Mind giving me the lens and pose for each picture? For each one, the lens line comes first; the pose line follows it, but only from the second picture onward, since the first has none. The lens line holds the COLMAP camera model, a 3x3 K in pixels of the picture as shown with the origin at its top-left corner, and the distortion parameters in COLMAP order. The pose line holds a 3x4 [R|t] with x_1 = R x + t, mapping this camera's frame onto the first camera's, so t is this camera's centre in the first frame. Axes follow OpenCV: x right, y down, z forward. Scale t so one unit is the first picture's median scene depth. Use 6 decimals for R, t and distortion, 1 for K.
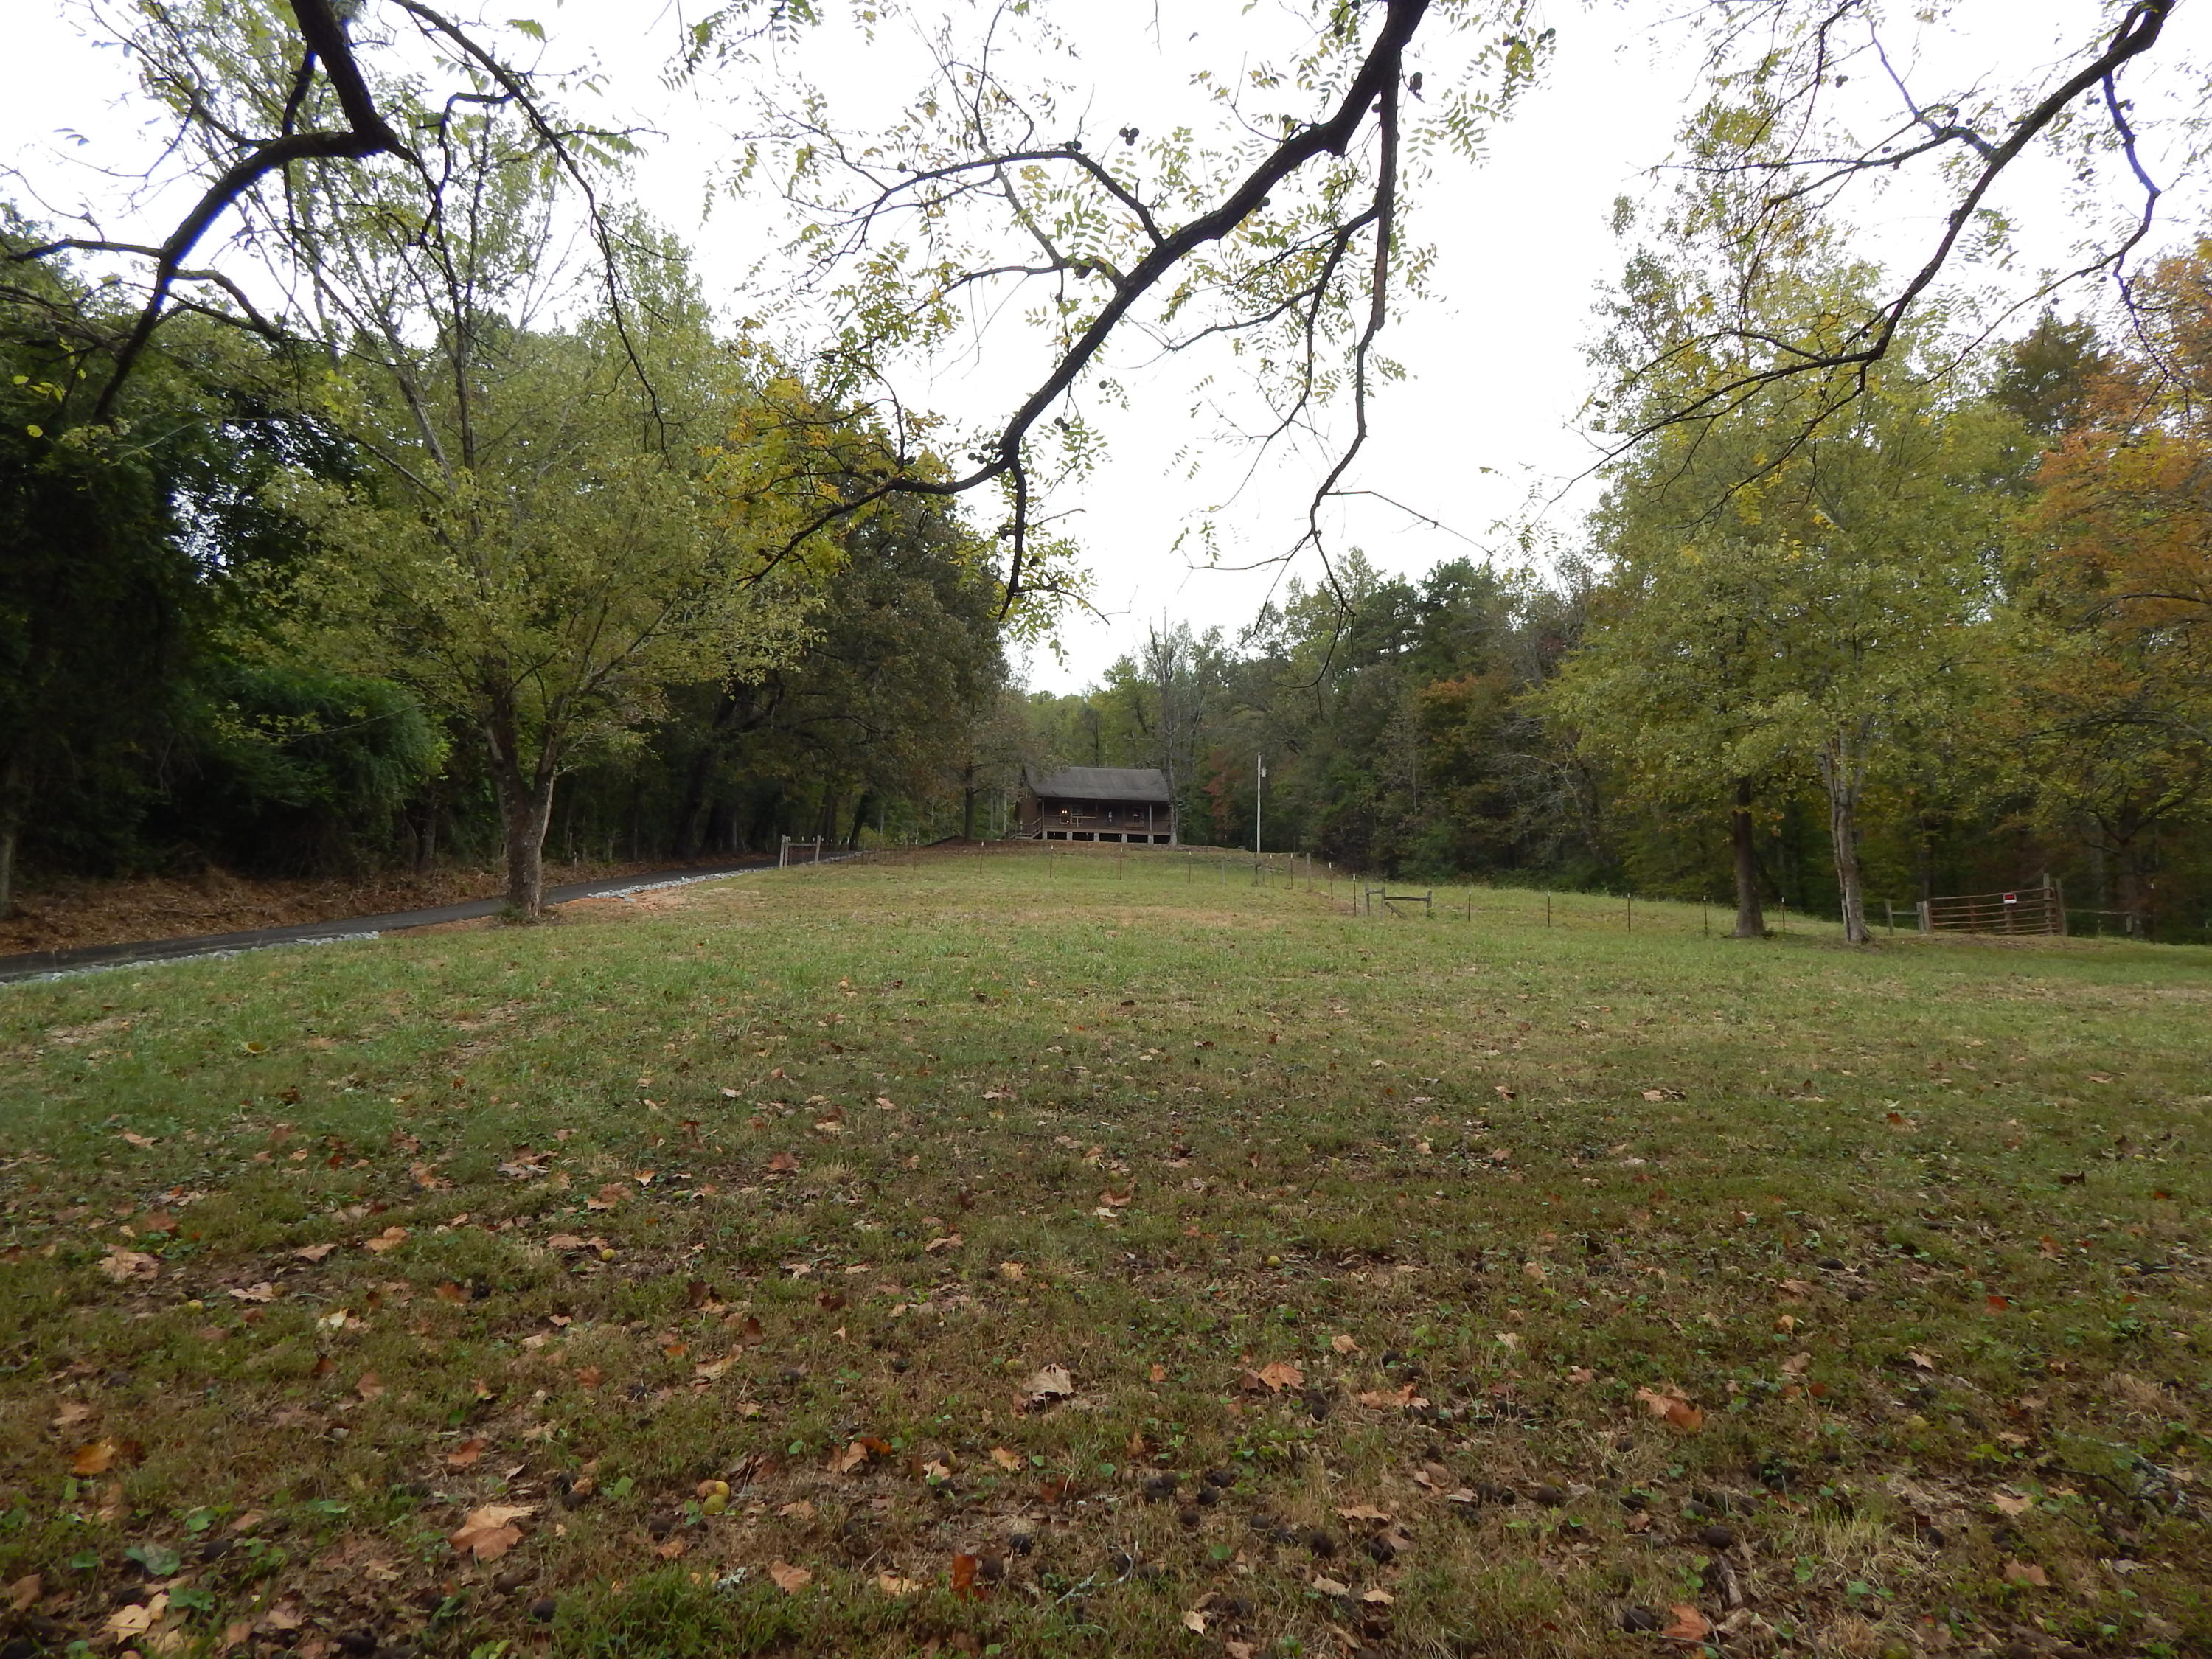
lens RADIAL K [[1457.5, 0, 1111.2], [0, 1457.5, 821.1], [0, 0, 1]] dist [0.007715, -0.020117]
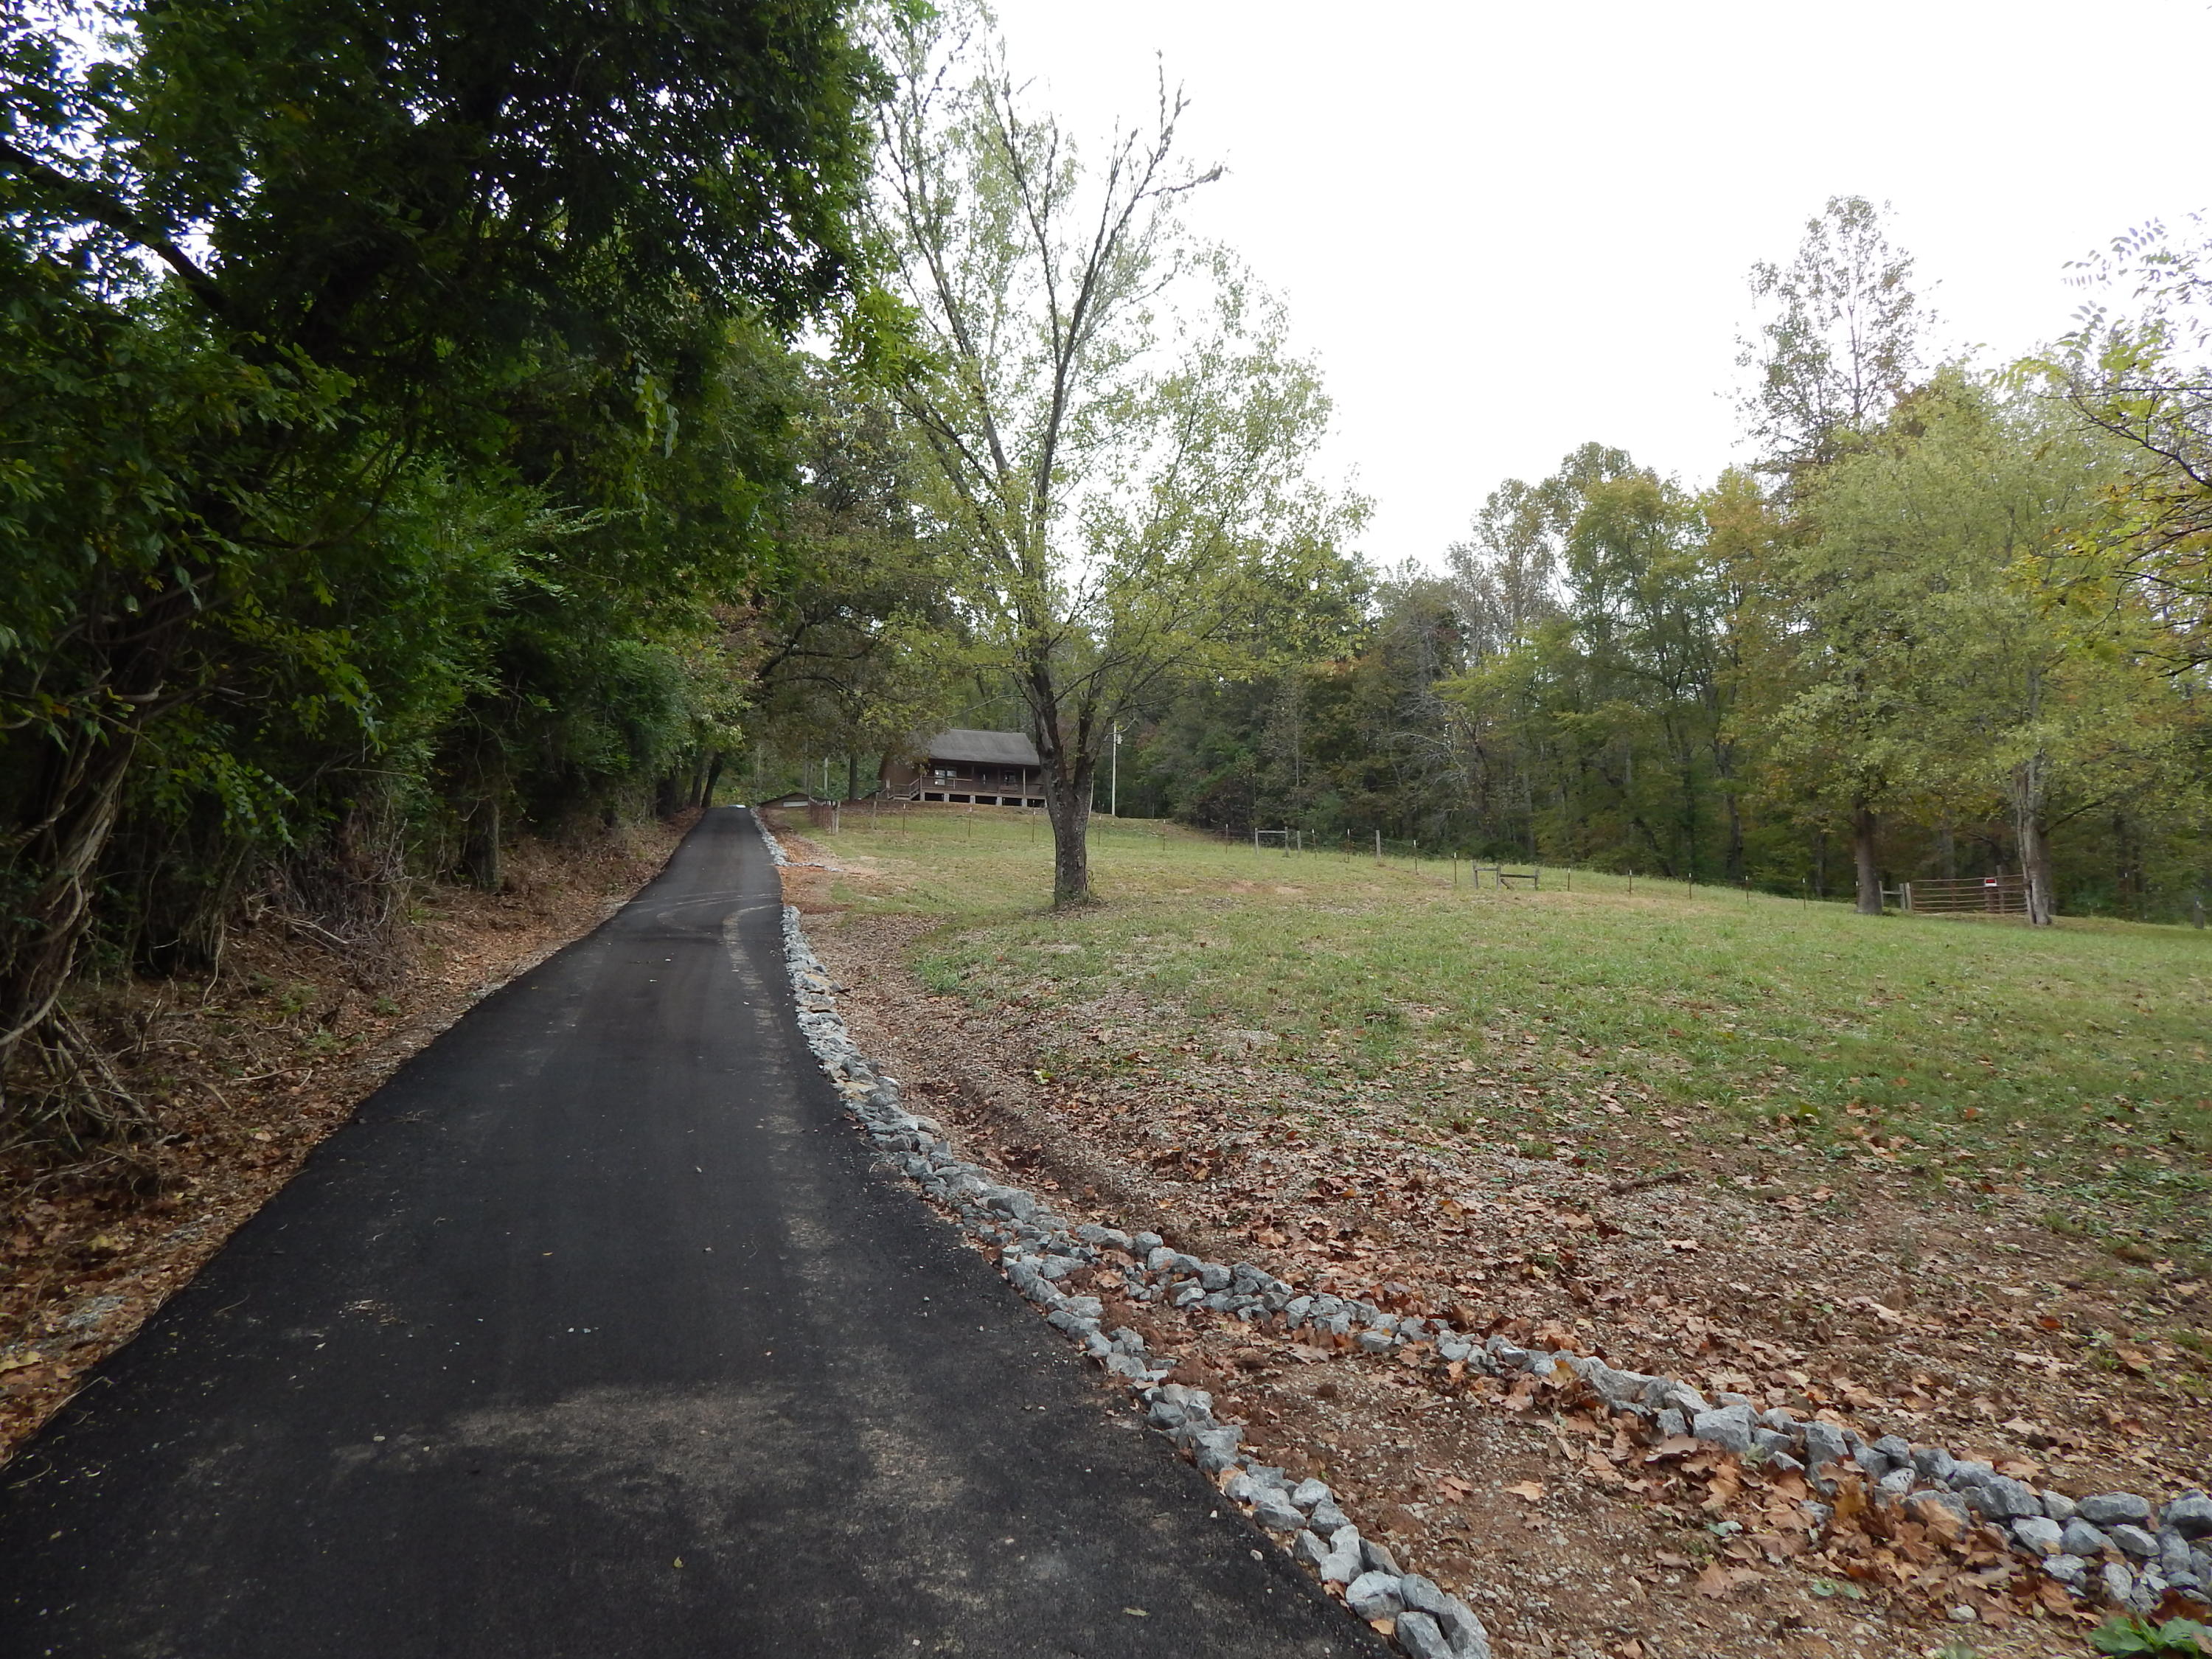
lens RADIAL K [[1457.5, 0, 1111.2], [0, 1457.5, 821.1], [0, 0, 1]] dist [0.007715, -0.020117]
pose [[0.973623, 0.020045, 0.227281, -0.156941], [-0.026732, 0.999294, 0.026383, -0.003280], [-0.226592, -0.031763, 0.973472, 0.015151]]
